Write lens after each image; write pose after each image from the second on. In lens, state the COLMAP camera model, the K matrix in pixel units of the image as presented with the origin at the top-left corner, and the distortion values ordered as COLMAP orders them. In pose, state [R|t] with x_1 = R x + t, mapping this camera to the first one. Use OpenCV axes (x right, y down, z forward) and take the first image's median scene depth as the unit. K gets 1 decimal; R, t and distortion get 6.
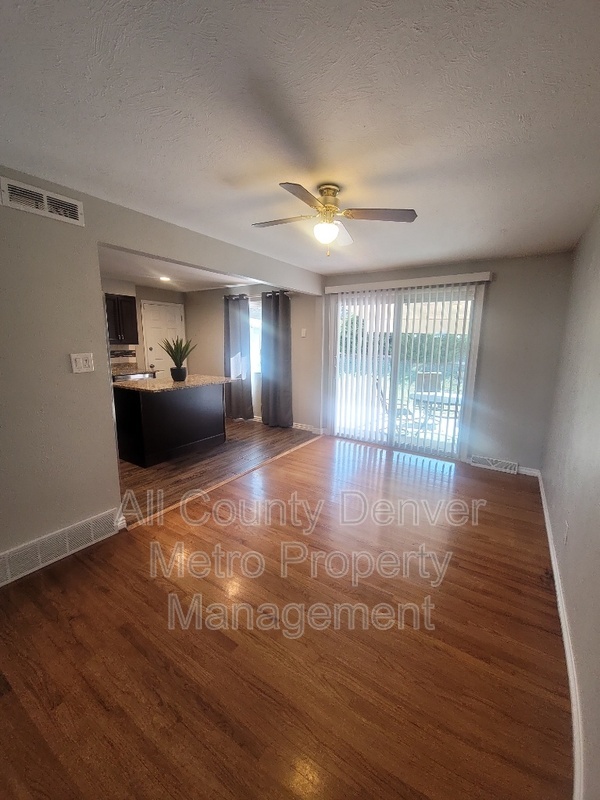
lens RADIAL K [[324.0, 0, 298.8], [0, 324.0, 397.3], [0, 0, 1]] dist [-0.001465, -0.000340]
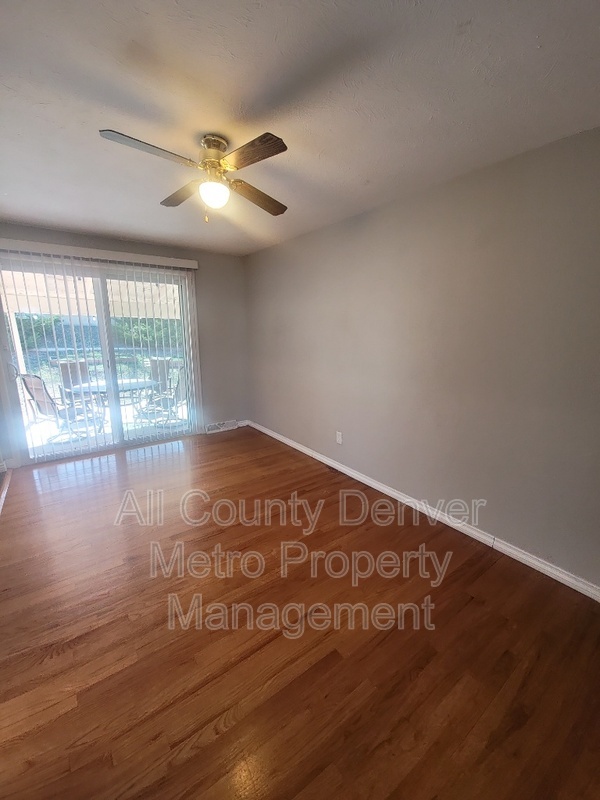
lens RADIAL K [[324.0, 0, 298.8], [0, 324.0, 397.3], [0, 0, 1]] dist [-0.001465, -0.000340]
pose [[0.354022, -0.212049, 0.910881, -0.390656], [0.166192, 0.972720, 0.161853, -0.049880], [-0.920352, 0.094082, 0.379605, 0.282677]]
